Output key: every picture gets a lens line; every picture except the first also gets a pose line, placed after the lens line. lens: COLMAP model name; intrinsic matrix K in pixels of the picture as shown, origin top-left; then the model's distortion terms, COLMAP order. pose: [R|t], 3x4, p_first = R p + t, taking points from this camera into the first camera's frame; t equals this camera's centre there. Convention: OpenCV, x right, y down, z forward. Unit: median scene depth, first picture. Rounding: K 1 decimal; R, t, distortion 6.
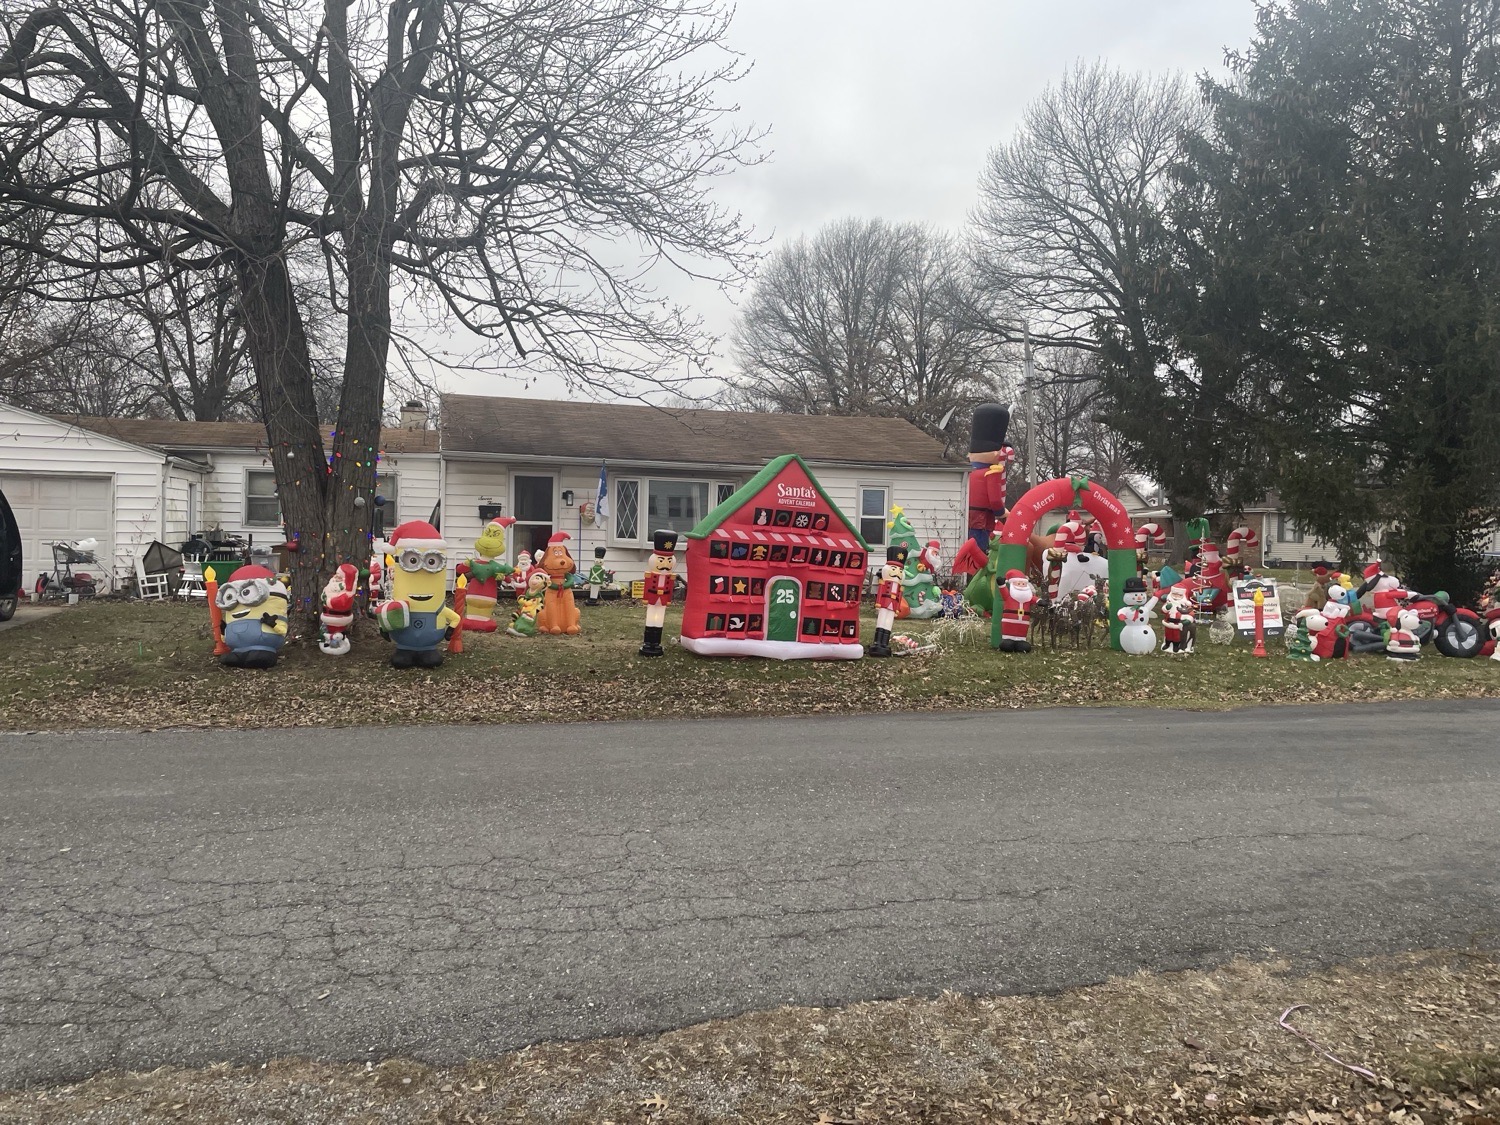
lens RADIAL K [[1144.4, 0, 750.0], [0, 1144.4, 562.5], [0, 0, 1]] dist [0.086201, -0.092927]
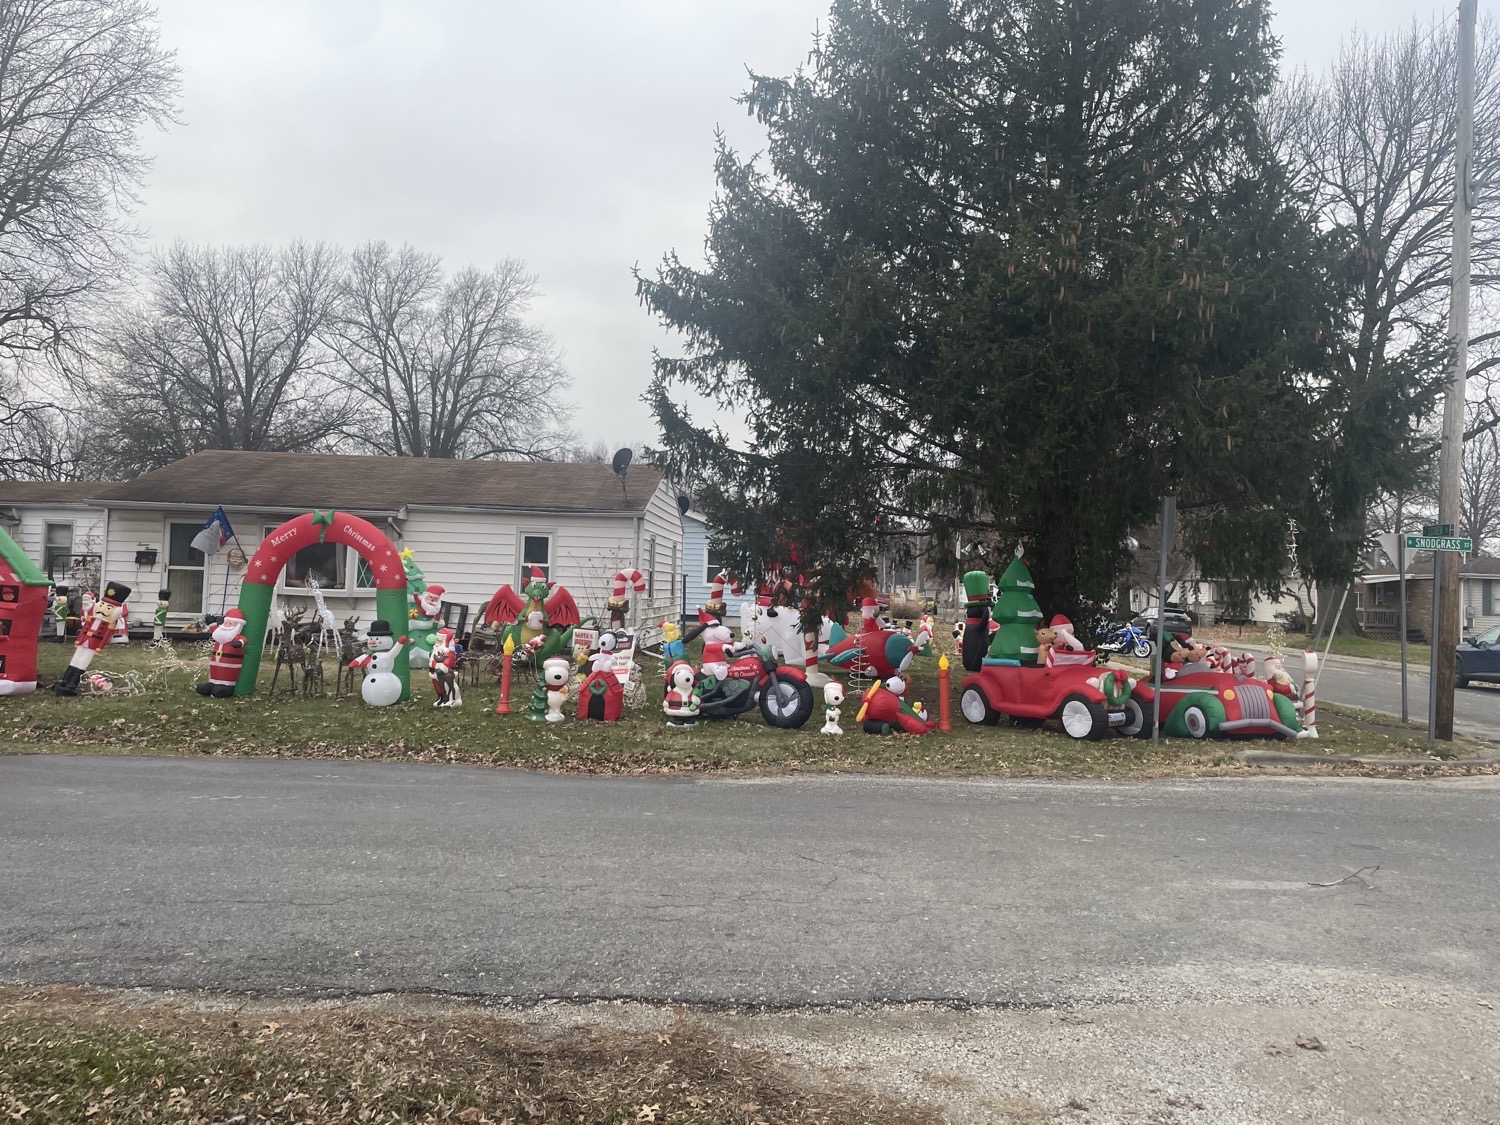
lens RADIAL K [[1144.4, 0, 750.0], [0, 1144.4, 562.5], [0, 0, 1]] dist [0.086201, -0.092927]
pose [[0.949469, 0.002412, -0.313852, 0.732315], [-0.021345, 0.998152, -0.056903, 0.010961], [0.313134, 0.060727, 0.947765, 0.192612]]
